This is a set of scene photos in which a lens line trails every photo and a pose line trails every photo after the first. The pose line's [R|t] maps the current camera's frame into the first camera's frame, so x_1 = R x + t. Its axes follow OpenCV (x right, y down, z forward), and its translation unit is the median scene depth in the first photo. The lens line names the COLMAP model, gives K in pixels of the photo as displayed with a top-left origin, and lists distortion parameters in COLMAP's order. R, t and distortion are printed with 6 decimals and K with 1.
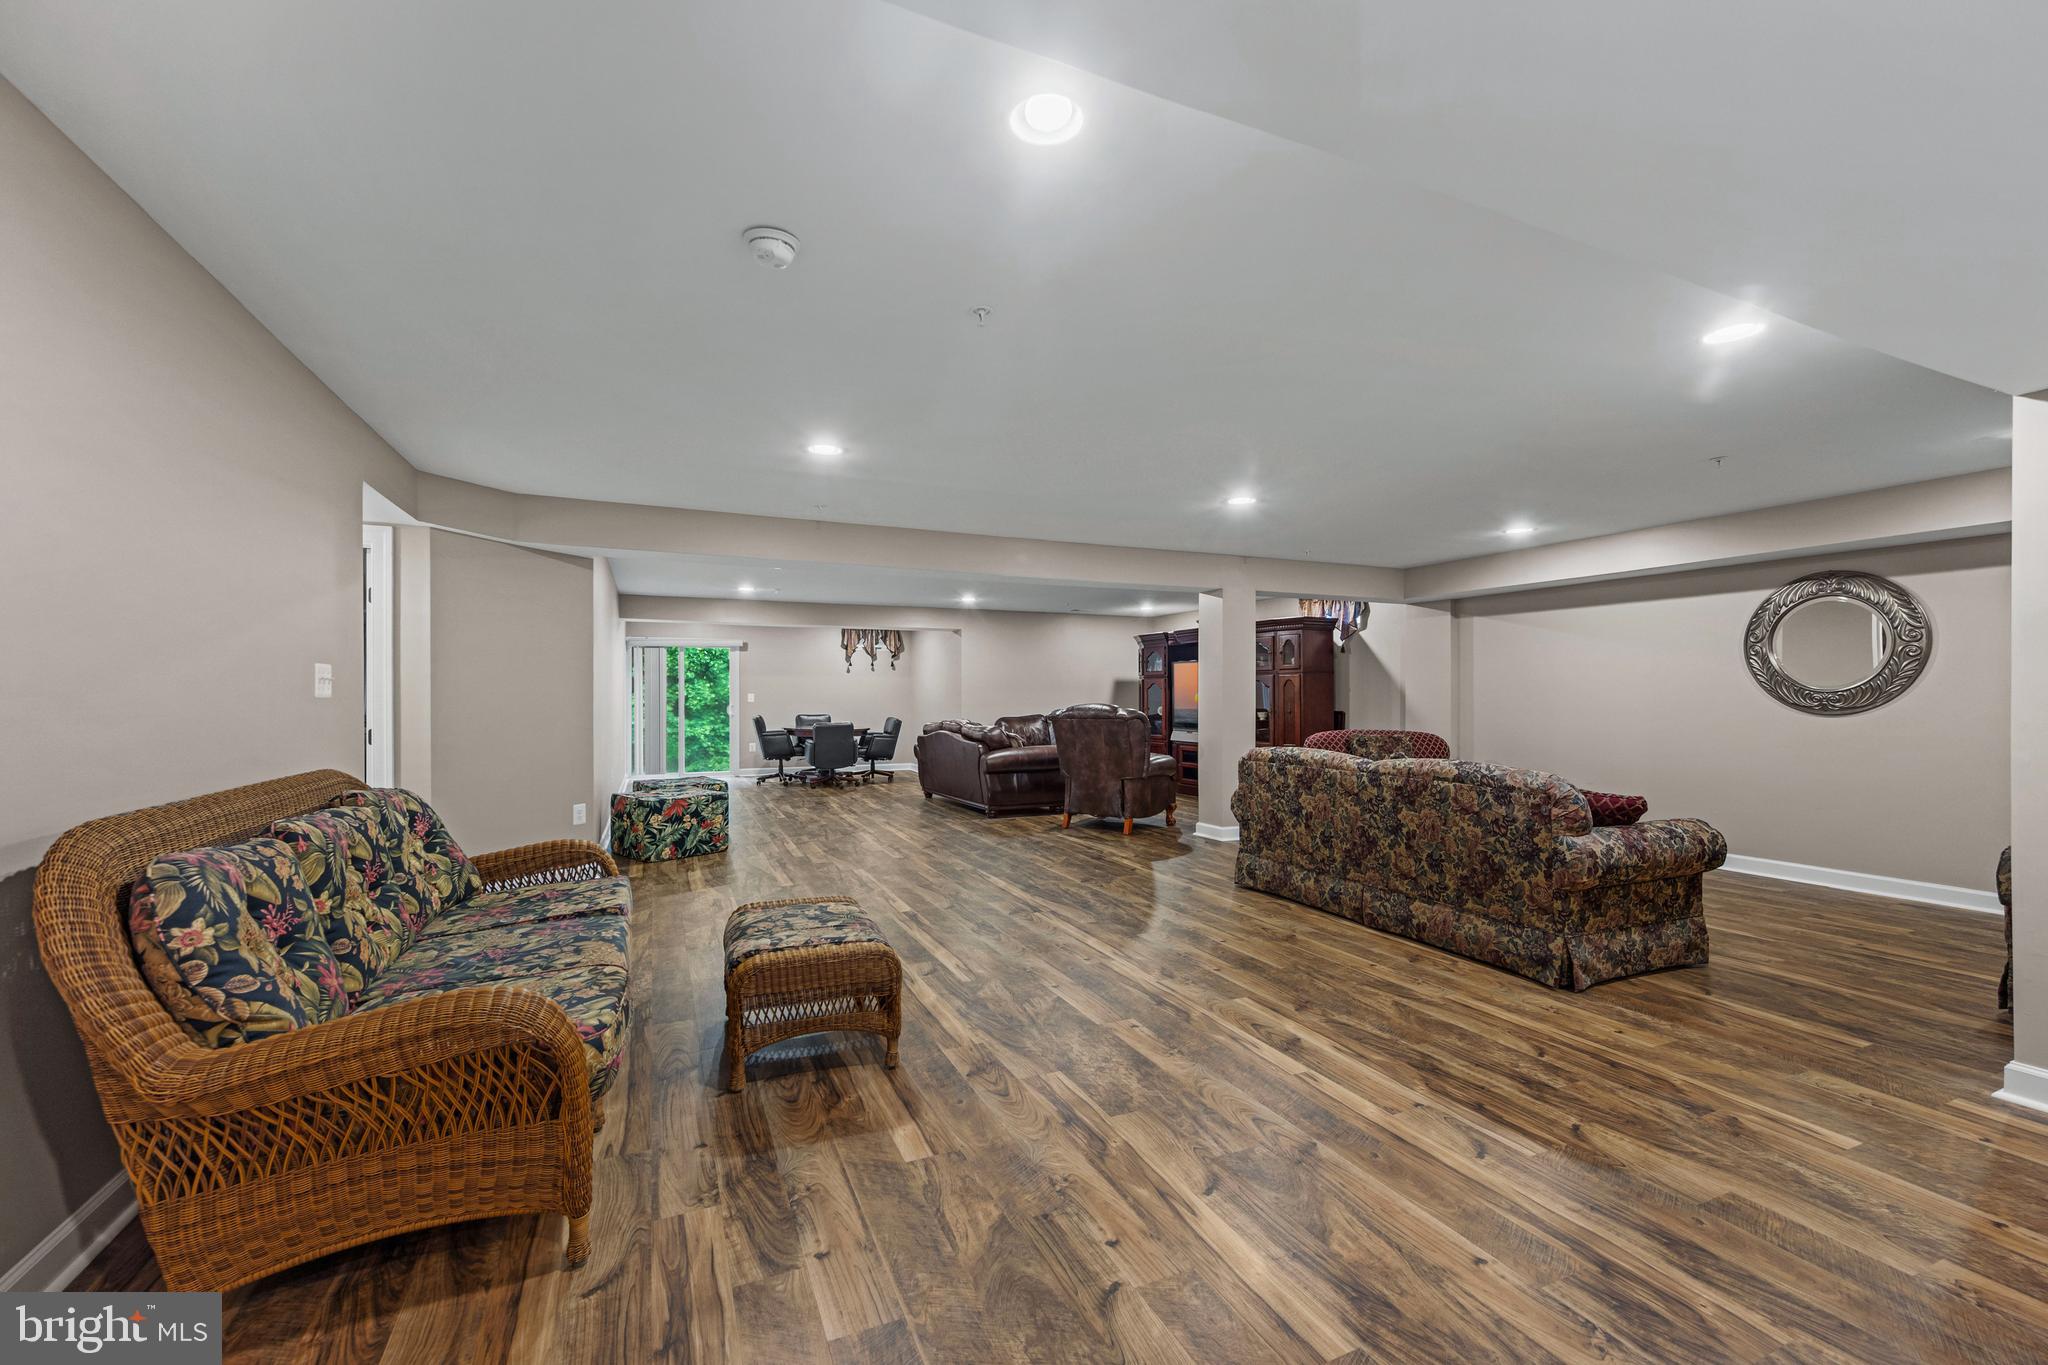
lens RADIAL K [[823.4, 0, 1015.4], [0, 823.4, 694.6], [0, 0, 1]] dist [-0.003211, 0.001656]
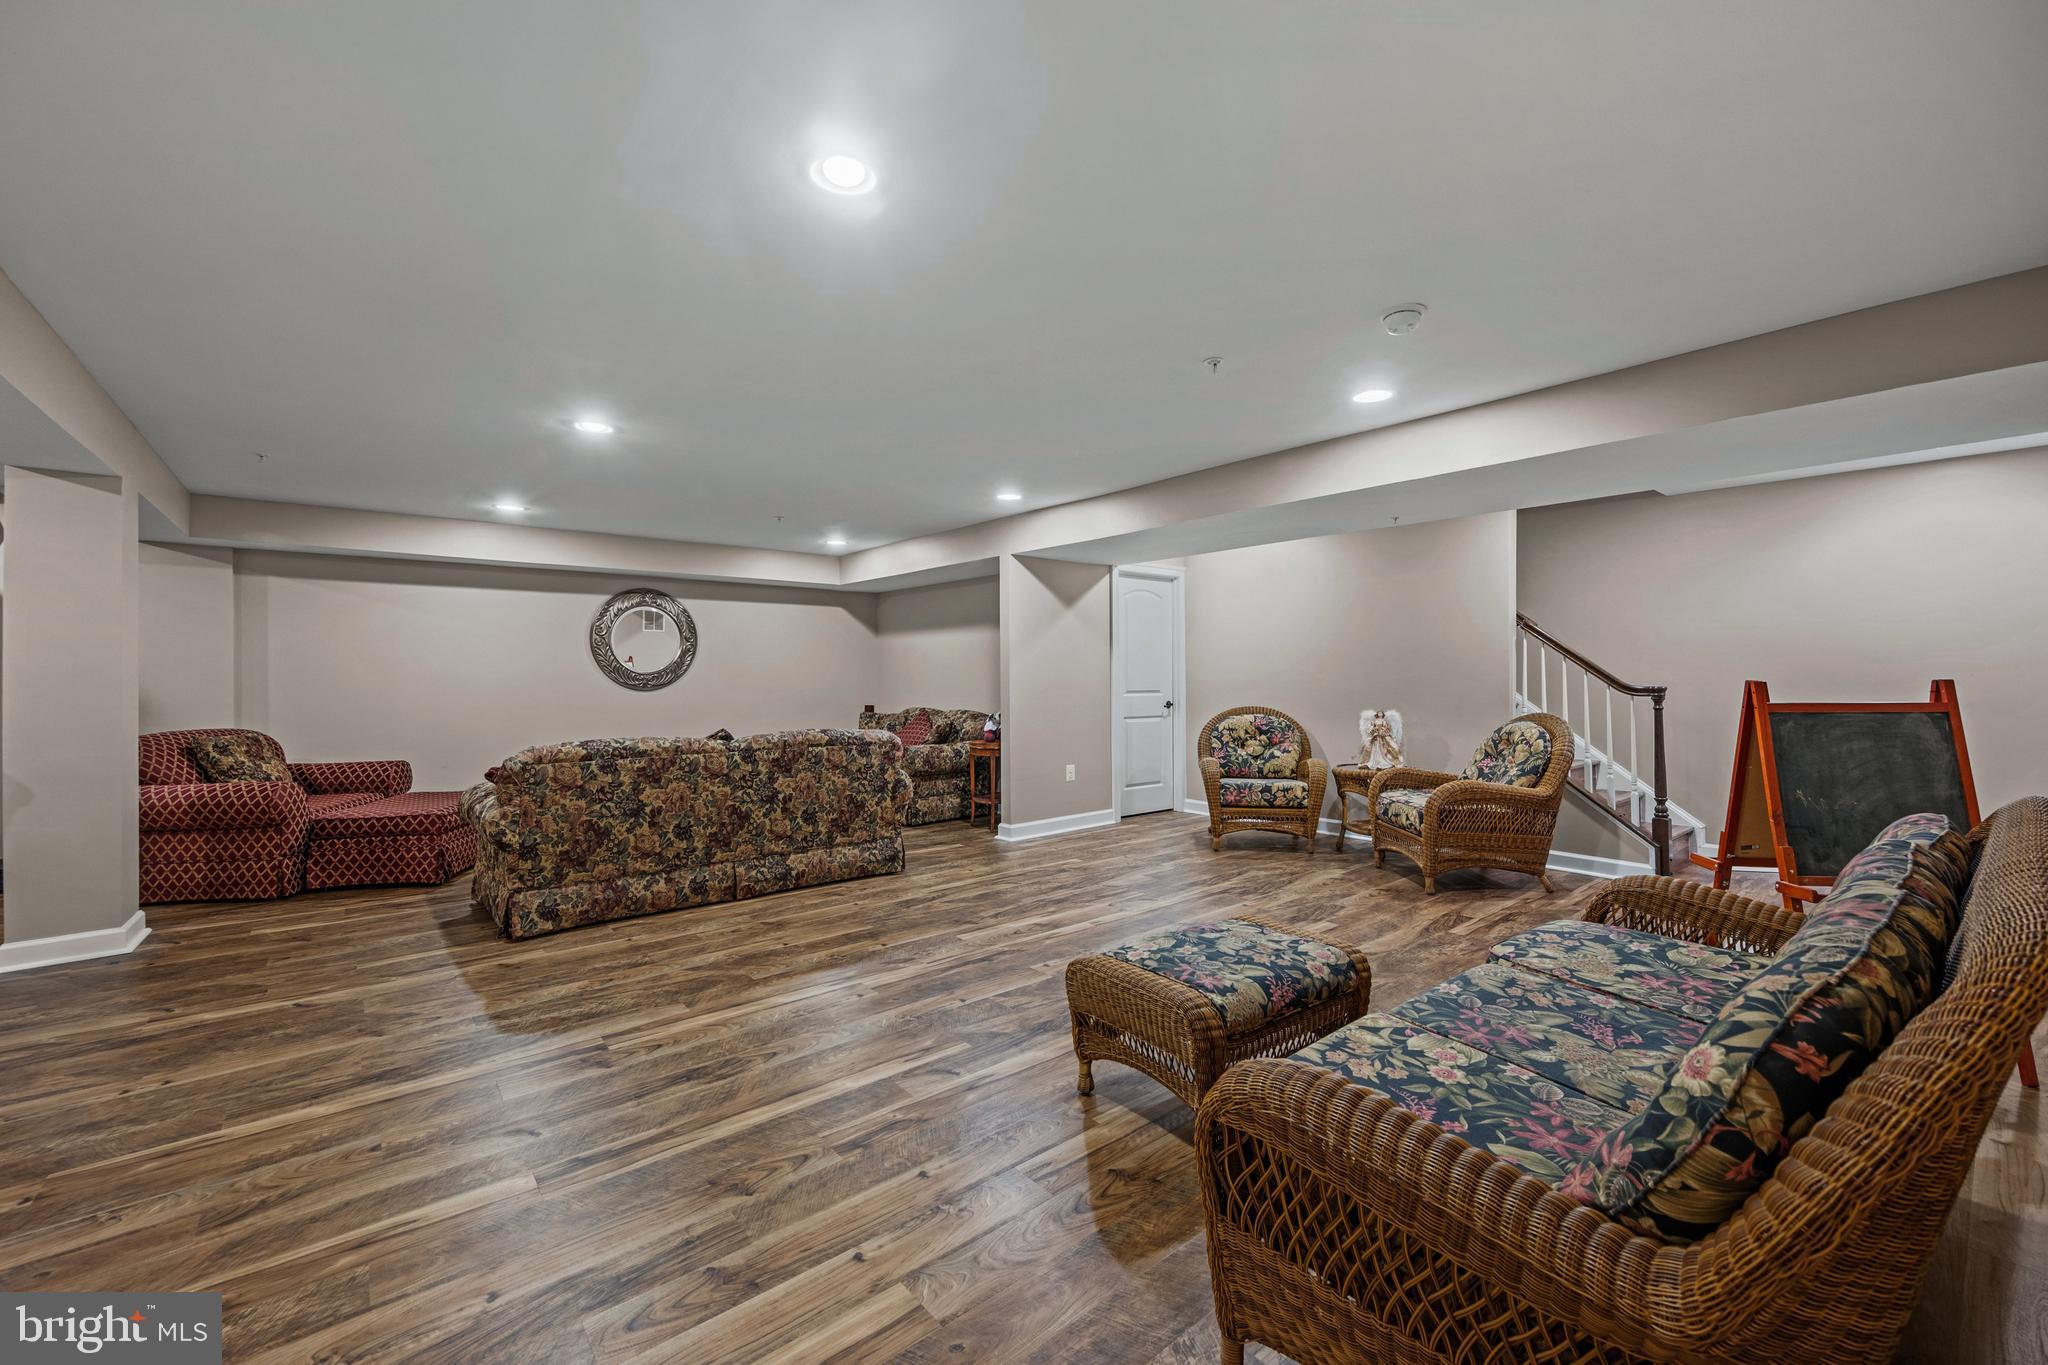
lens RADIAL K [[823.4, 0, 1018.0], [0, 823.4, 667.1], [0, 0, 1]] dist [-0.003211, 0.001656]
pose [[-0.265432, 0.010469, 0.964073, -0.641587], [0.002034, 0.999945, -0.010298, 0.000617], [-0.964127, -0.000772, -0.265439, 0.905874]]
